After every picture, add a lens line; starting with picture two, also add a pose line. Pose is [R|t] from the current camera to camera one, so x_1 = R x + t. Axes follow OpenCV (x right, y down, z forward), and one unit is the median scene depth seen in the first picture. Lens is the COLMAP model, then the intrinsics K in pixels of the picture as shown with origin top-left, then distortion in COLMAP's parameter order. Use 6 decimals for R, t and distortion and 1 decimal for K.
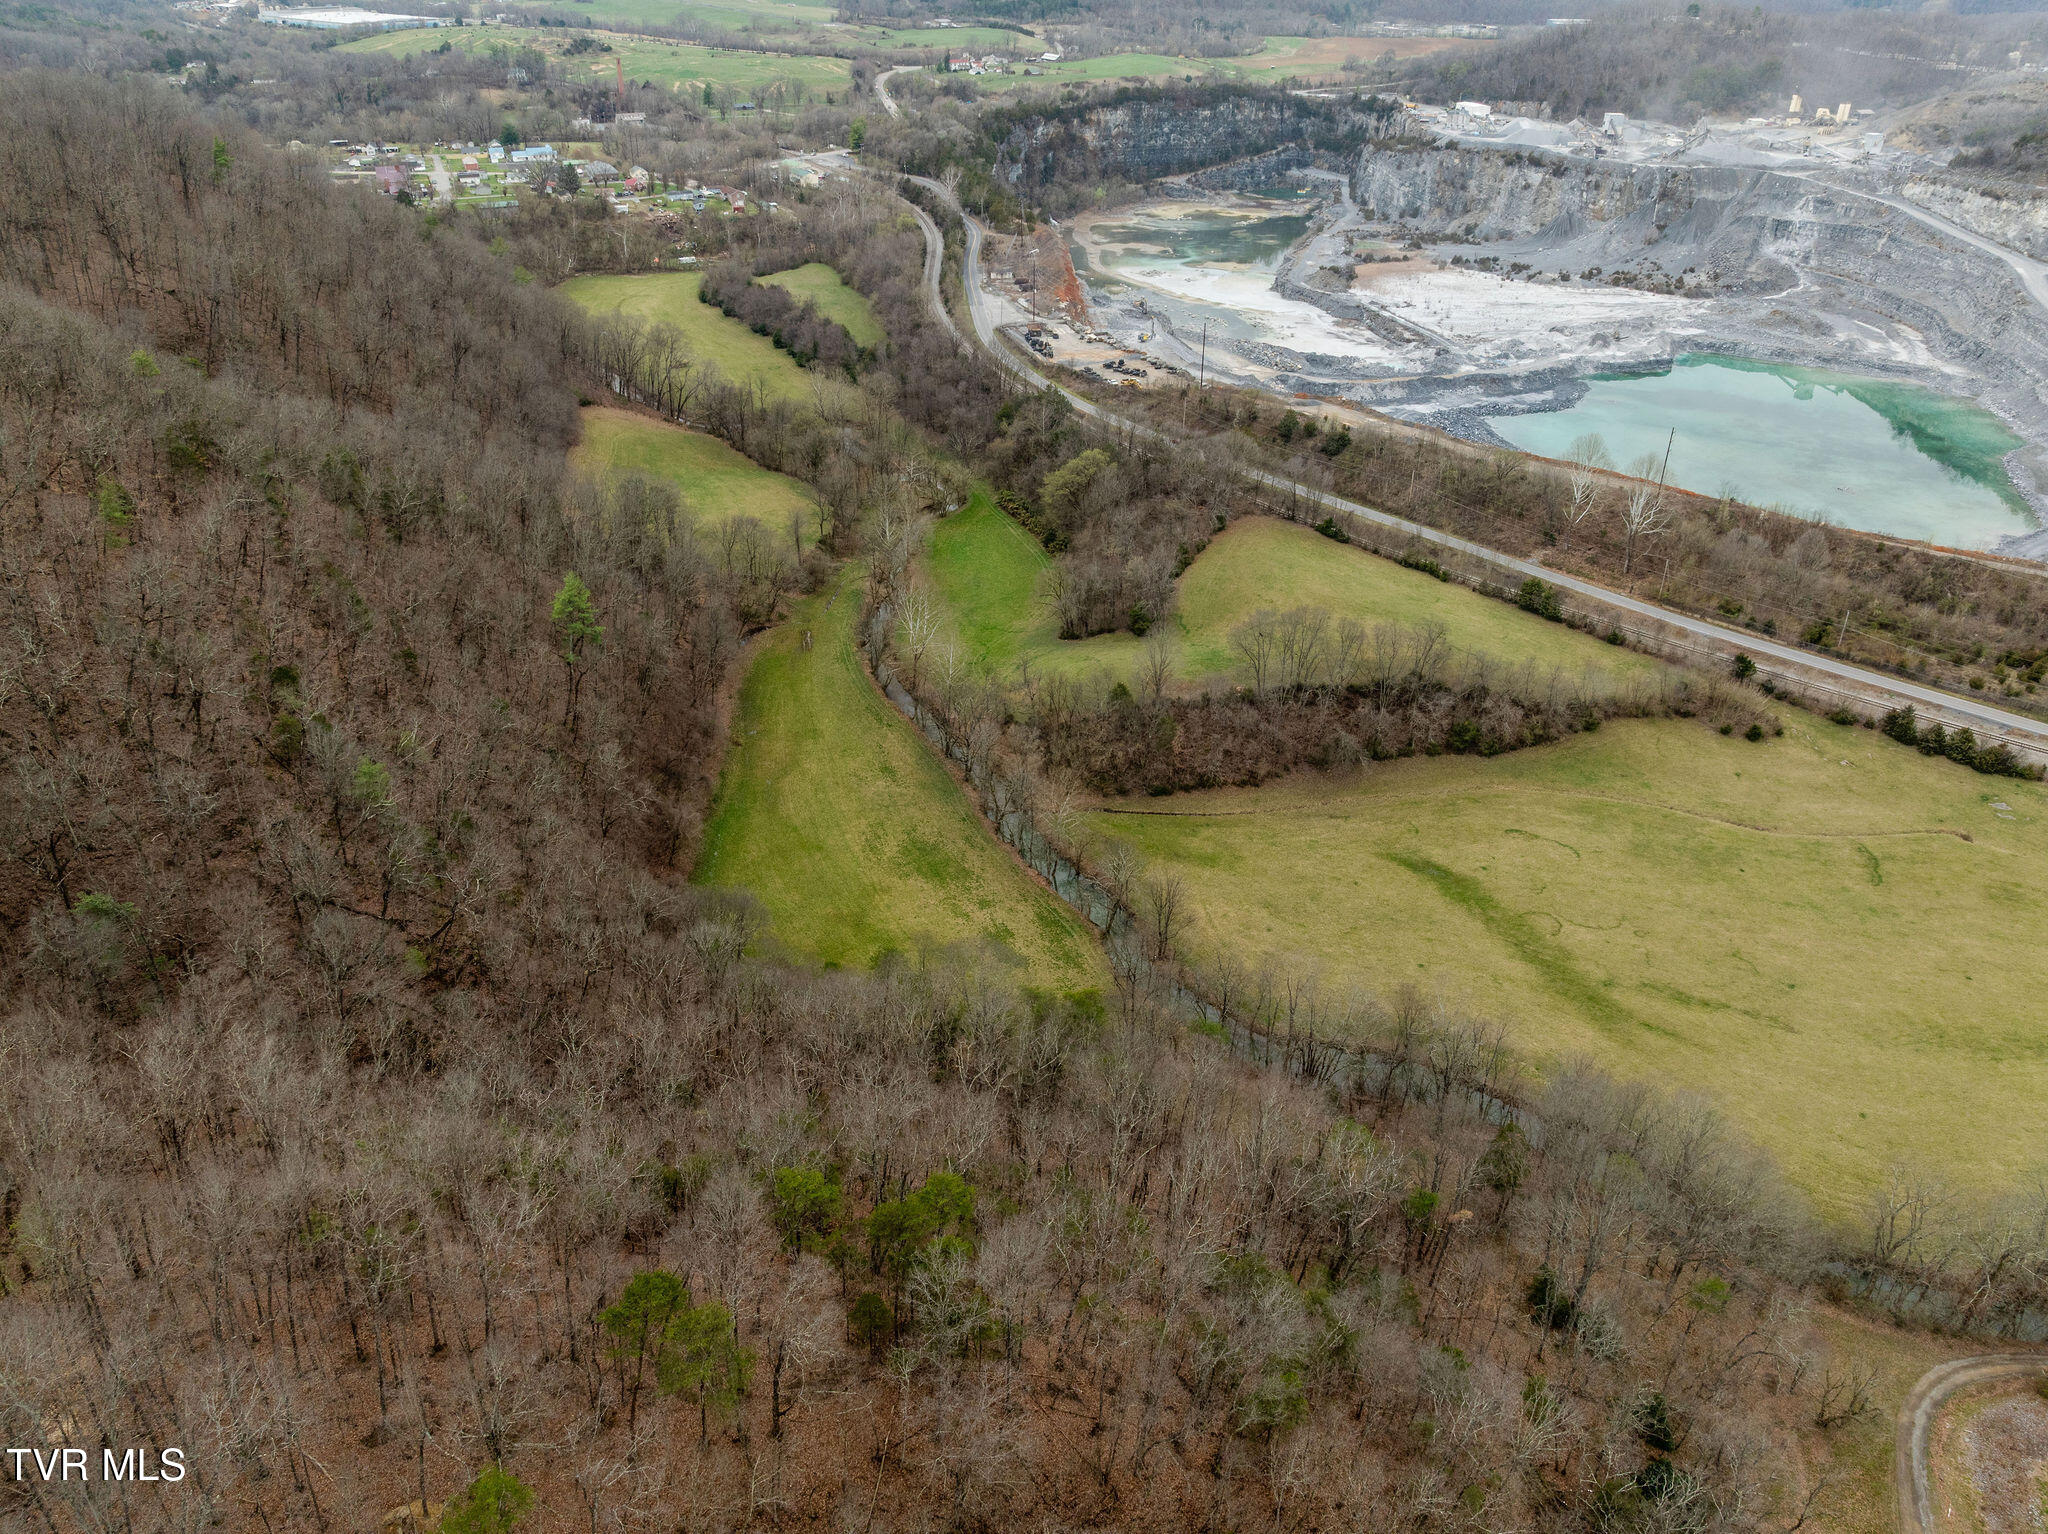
lens RADIAL K [[1443.5, 0, 1035.5], [0, 1443.5, 768.5], [0, 0, 1]] dist [-0.039735, 0.009269]
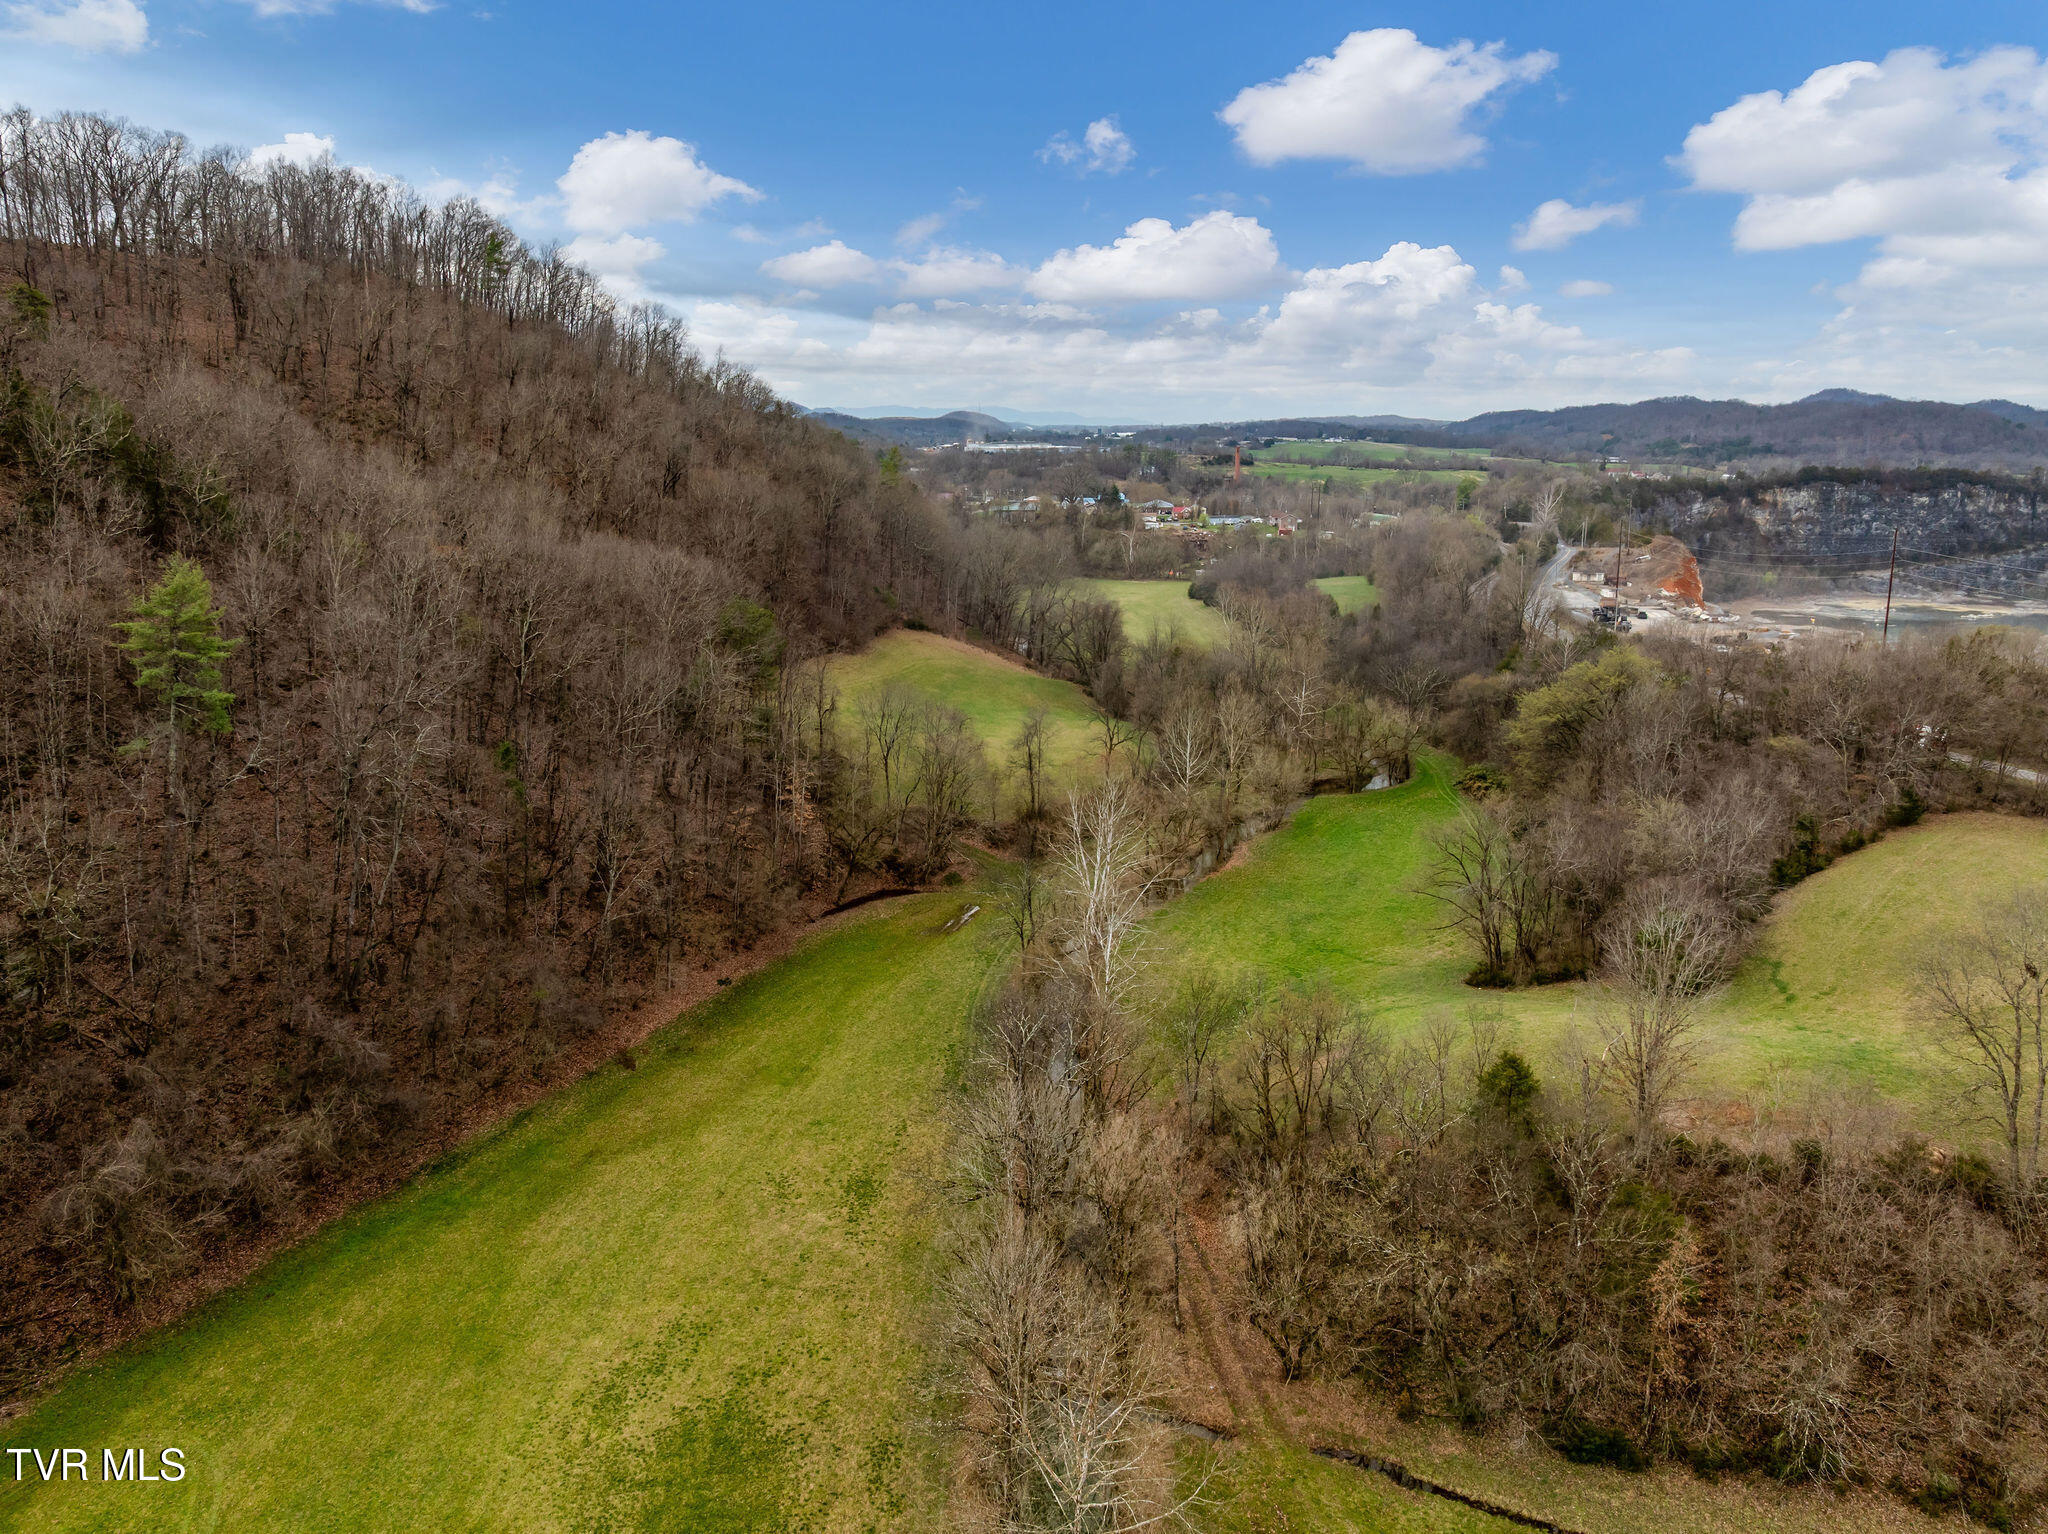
lens RADIAL K [[1443.5, 0, 1035.5], [0, 1443.5, 768.5], [0, 0, 1]] dist [-0.039735, 0.009269]
pose [[0.900291, 0.080651, -0.427751, 0.035027], [-0.208293, 0.942695, -0.260655, -0.005274], [0.382216, 0.323763, 0.865499, 0.246043]]
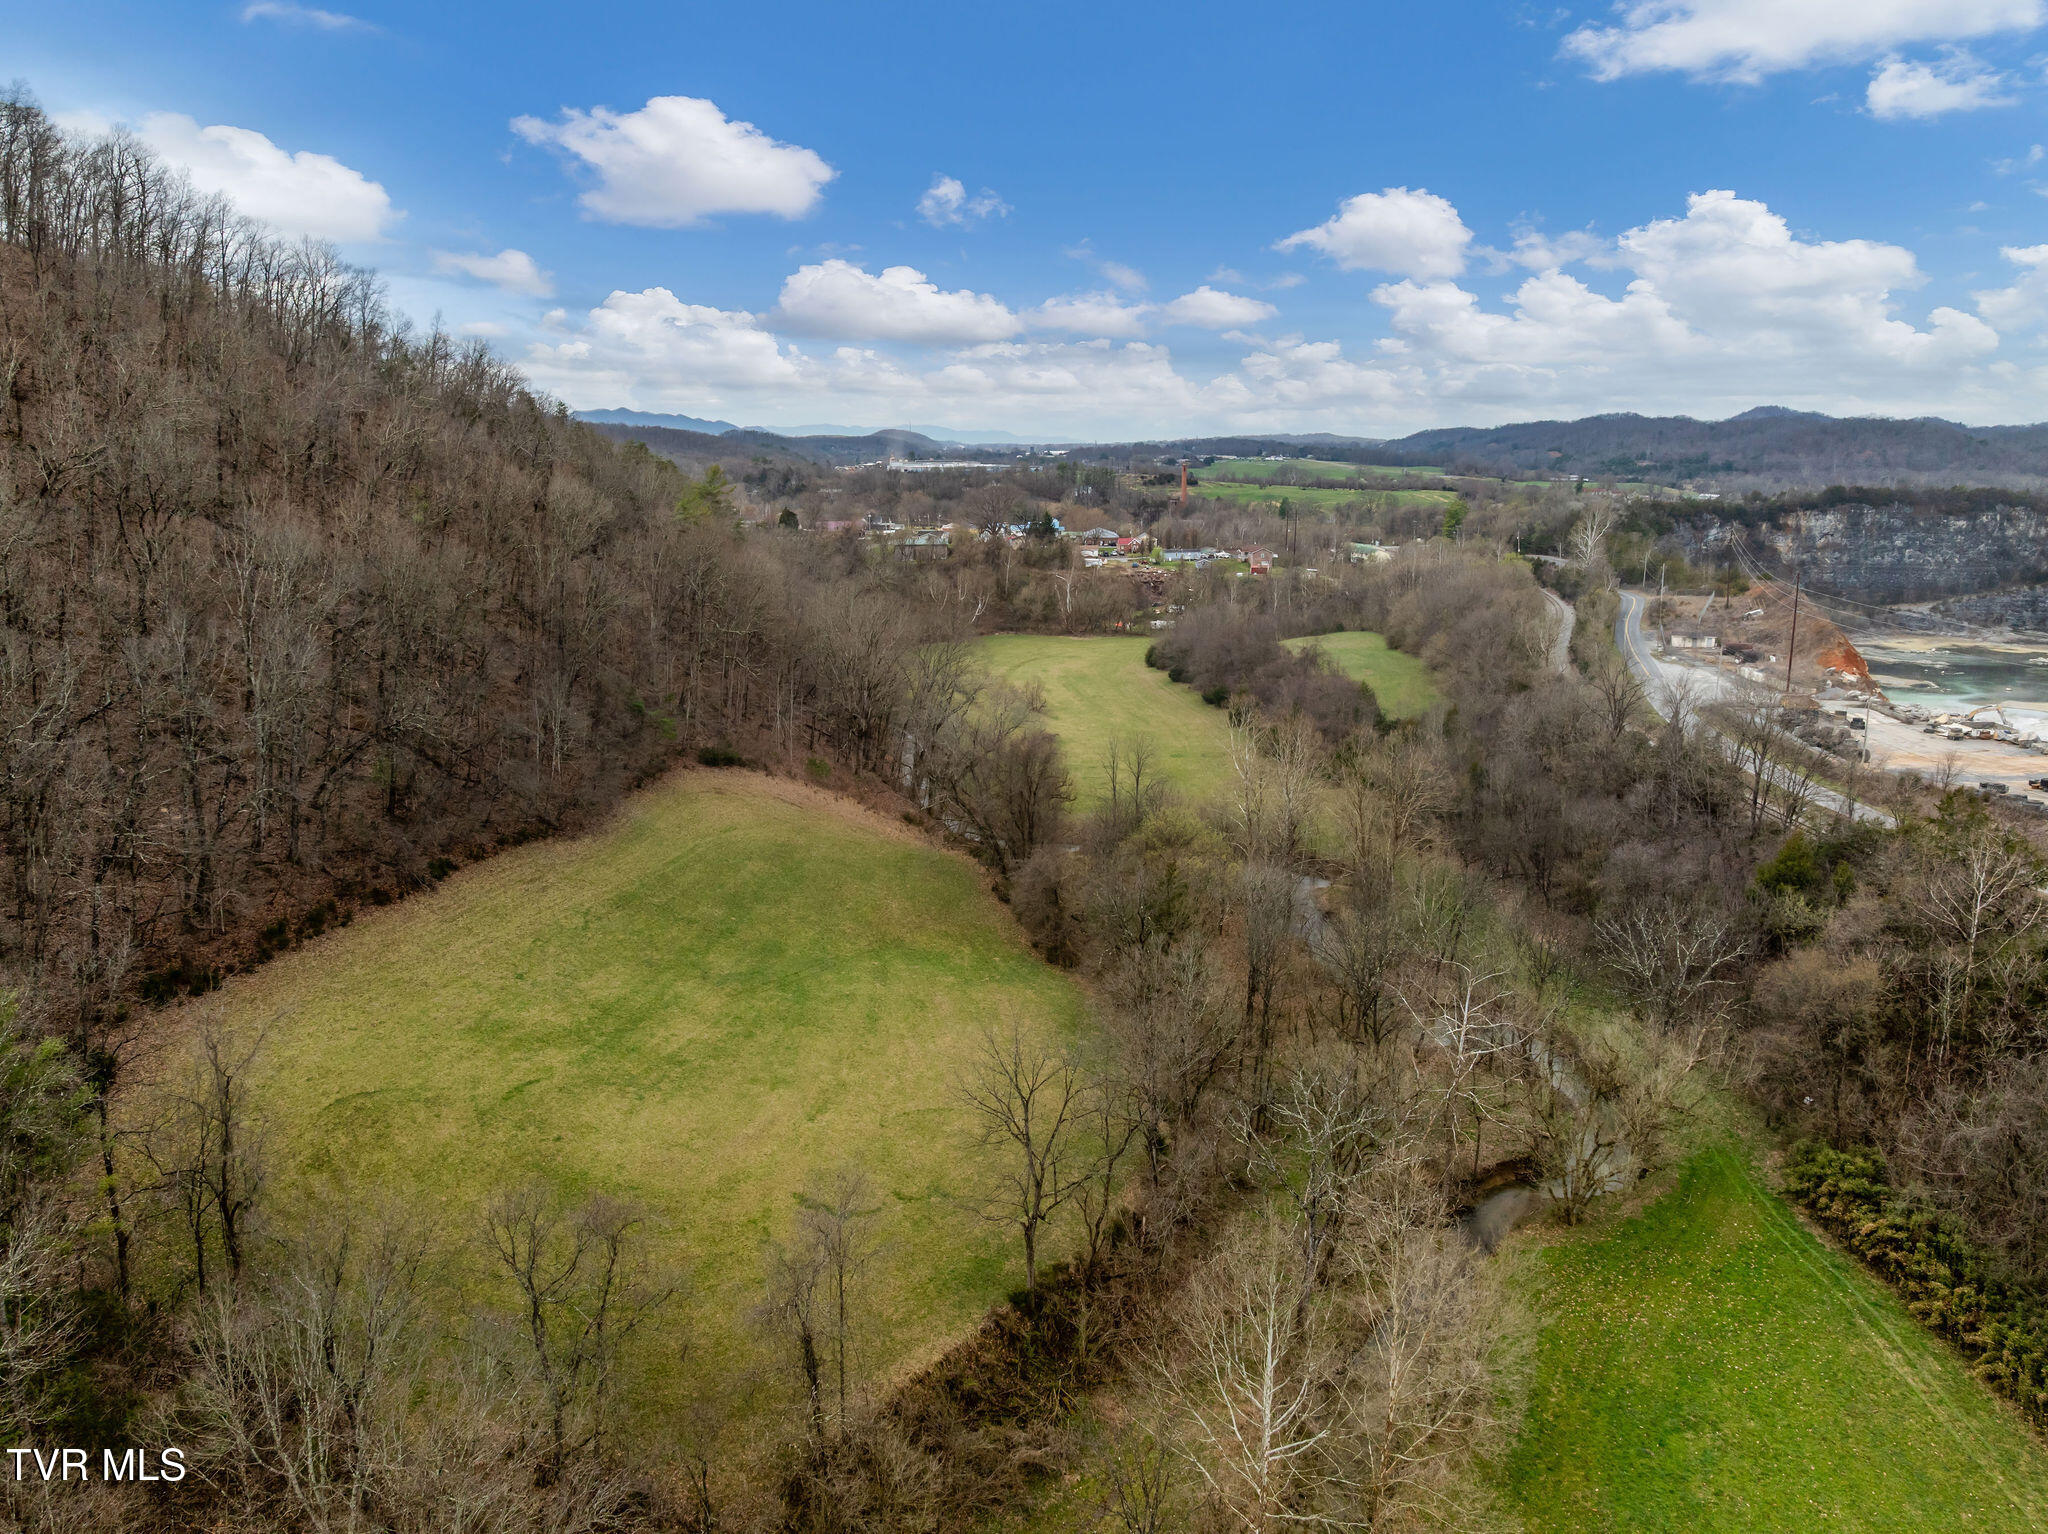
lens RADIAL K [[1443.5, 0, 1035.5], [0, 1443.5, 768.5], [0, 0, 1]] dist [-0.039735, 0.009269]
pose [[0.919080, 0.066089, -0.388489, -0.031419], [-0.186566, 0.941328, -0.281237, -0.086641], [0.347109, 0.330958, 0.877486, 0.384082]]
